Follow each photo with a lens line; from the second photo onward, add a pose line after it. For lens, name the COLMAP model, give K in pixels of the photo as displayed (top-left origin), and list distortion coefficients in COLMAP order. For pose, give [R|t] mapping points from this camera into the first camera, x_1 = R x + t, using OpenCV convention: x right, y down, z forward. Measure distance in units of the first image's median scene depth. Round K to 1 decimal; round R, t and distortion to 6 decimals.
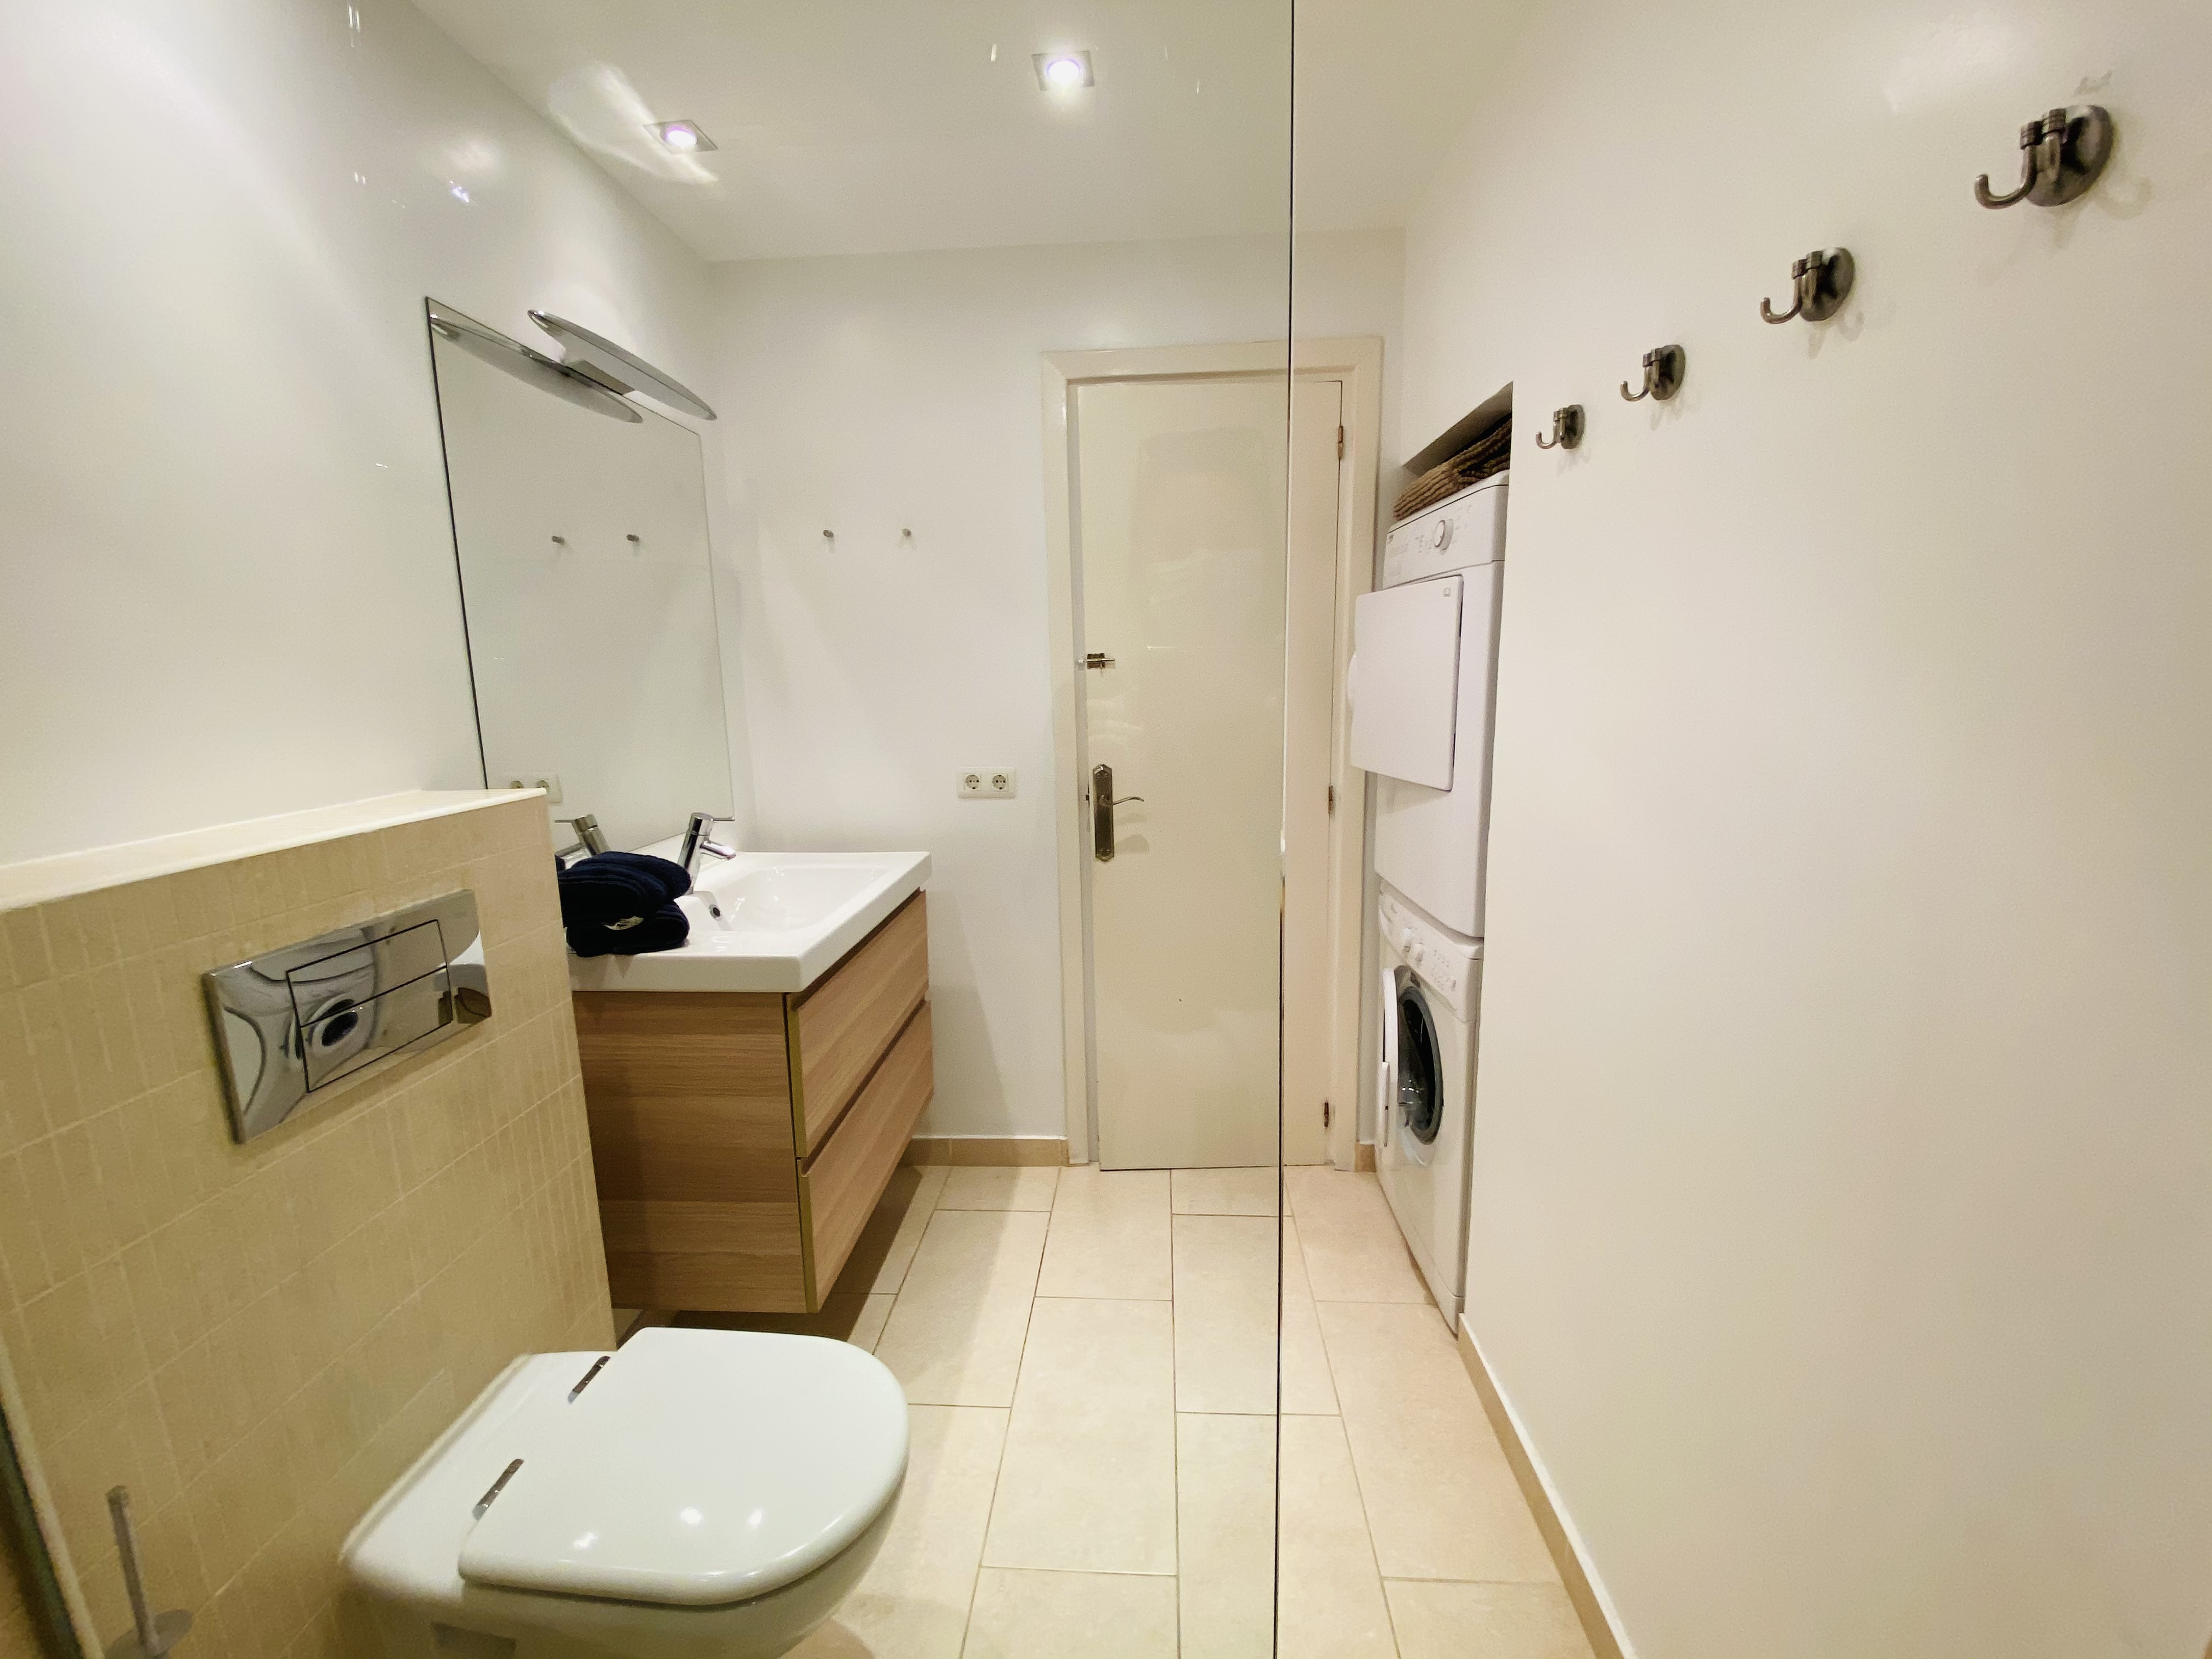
lens RADIAL K [[890.6, 0, 1106.0], [0, 890.6, 829.5], [0, 0, 1]] dist [0.001331, 0.000068]
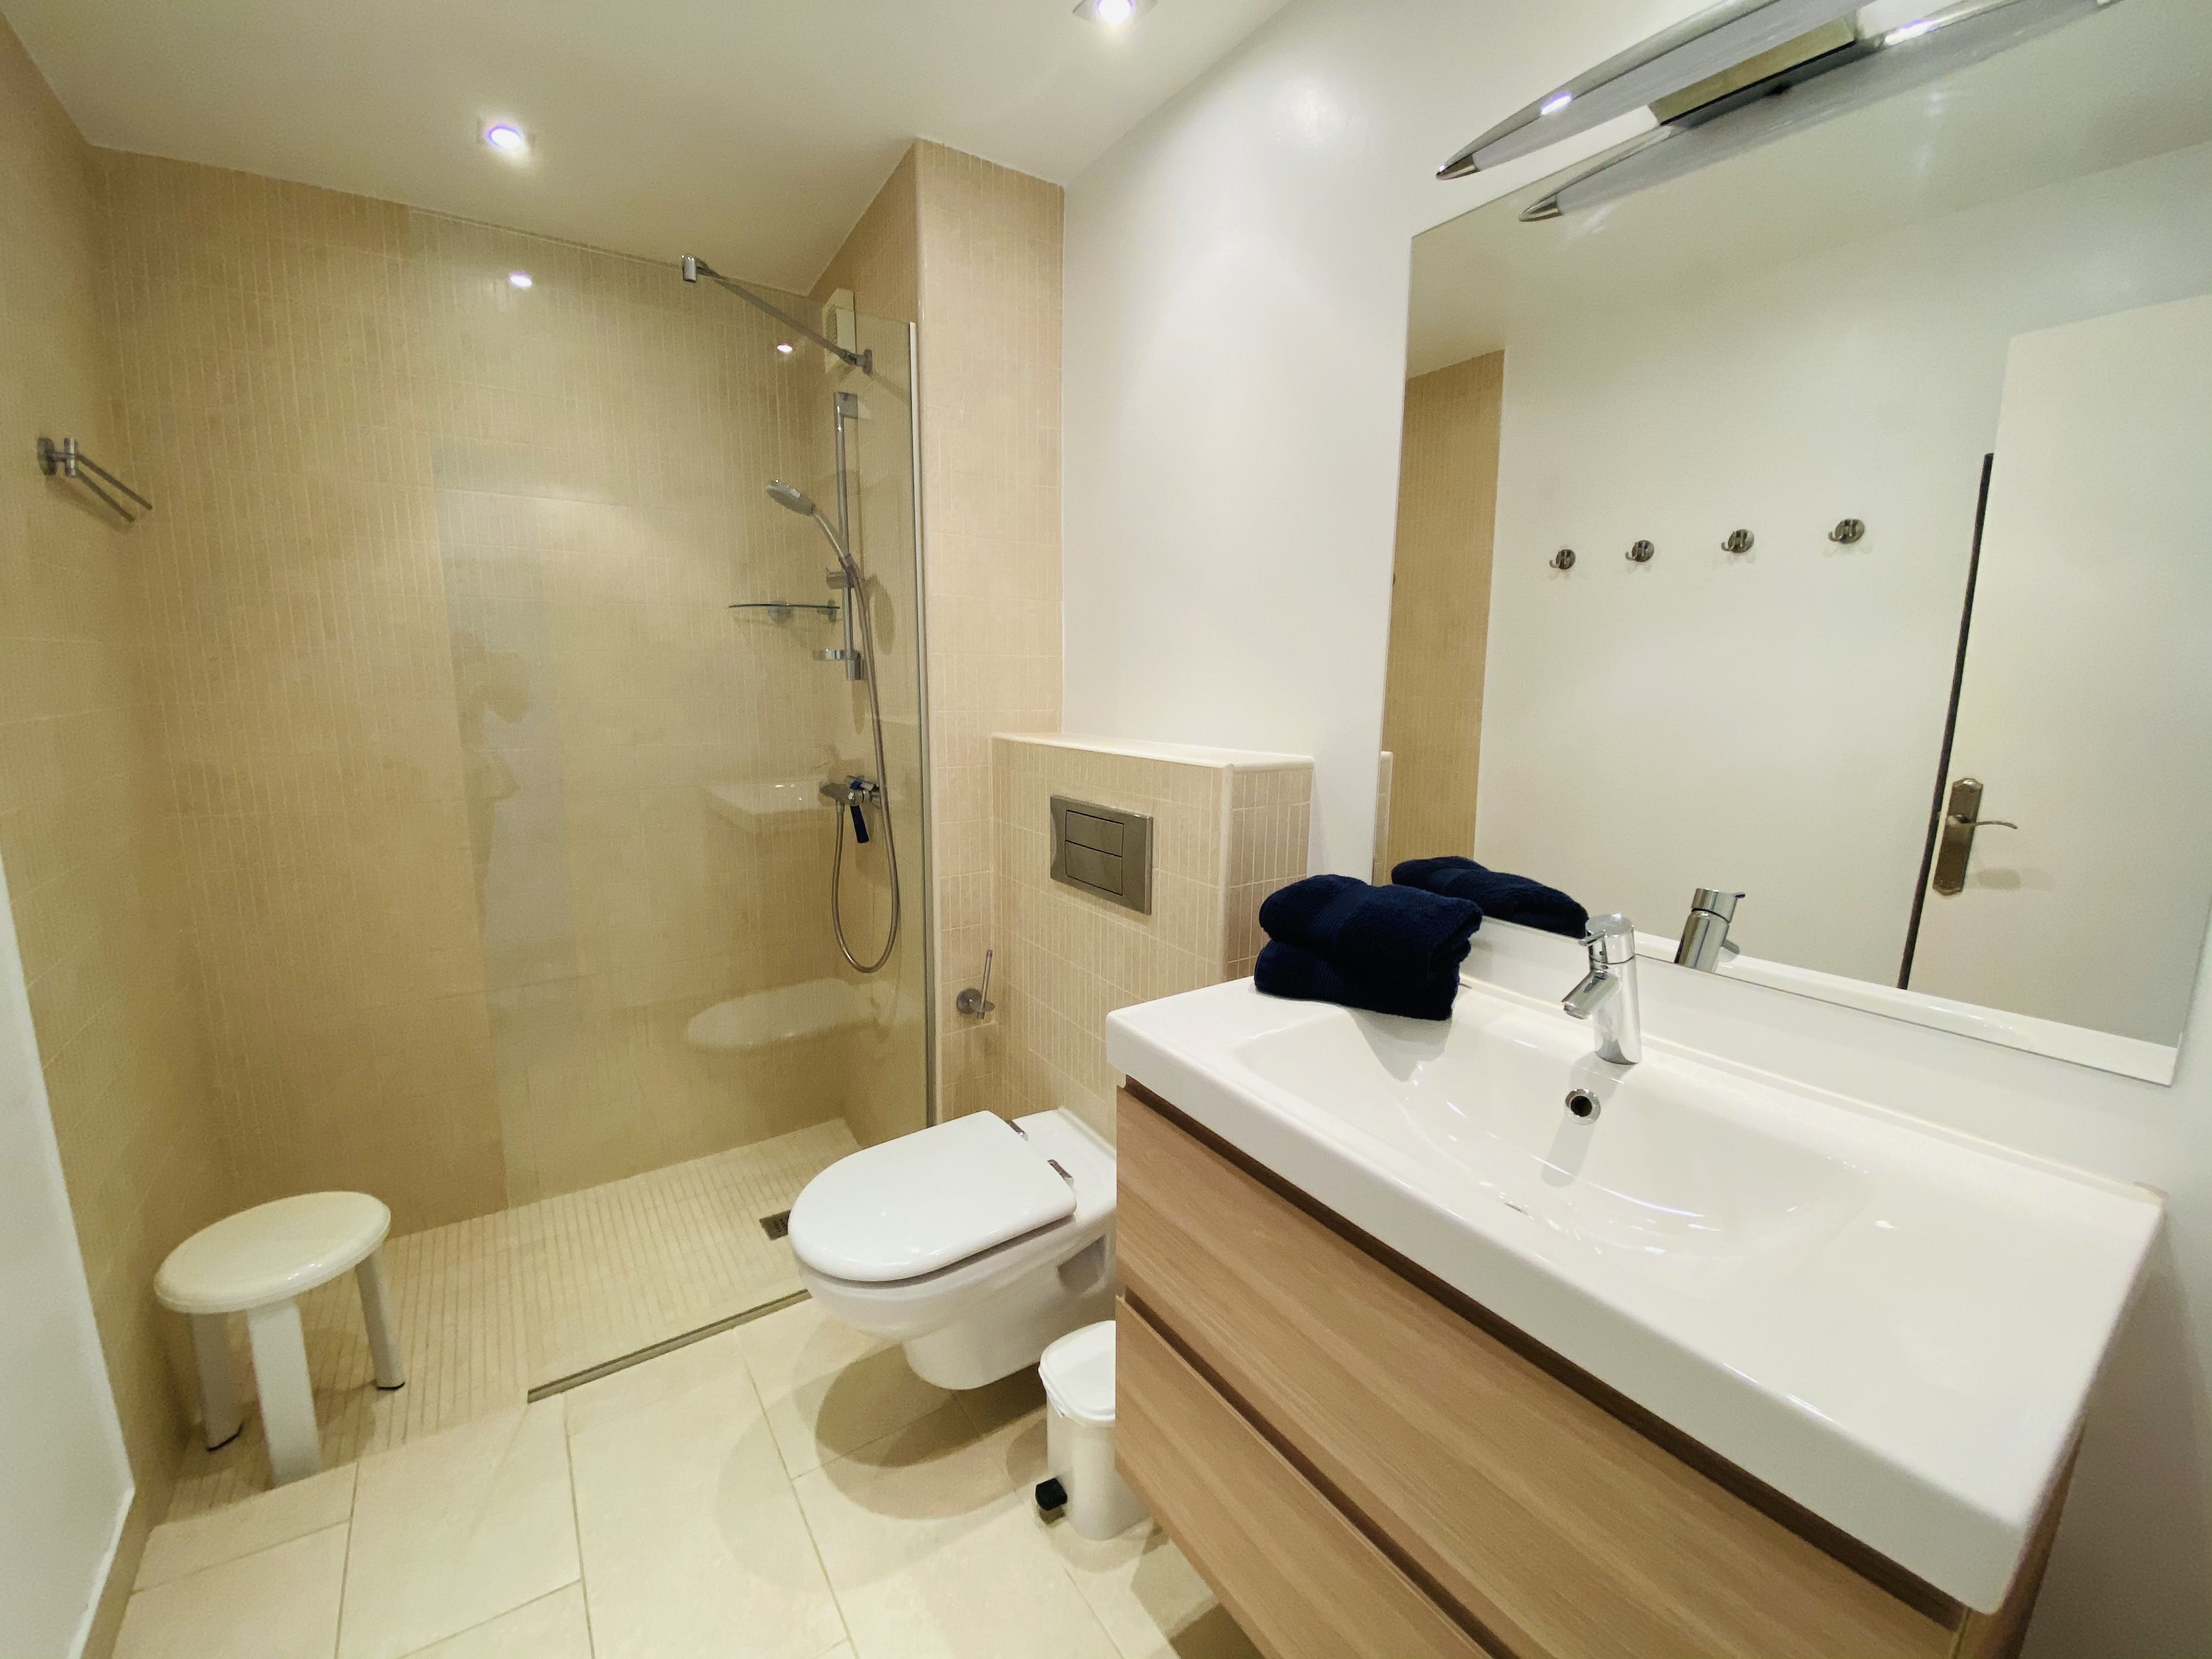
lens RADIAL K [[890.6, 0, 1106.0], [0, 890.6, 829.5], [0, 0, 1]] dist [0.001331, 0.000068]
pose [[-0.790689, 0.106506, -0.602883, 0.142897], [-0.102673, 0.947736, 0.302085, -0.312820], [0.603547, 0.300755, -0.738429, 1.969015]]
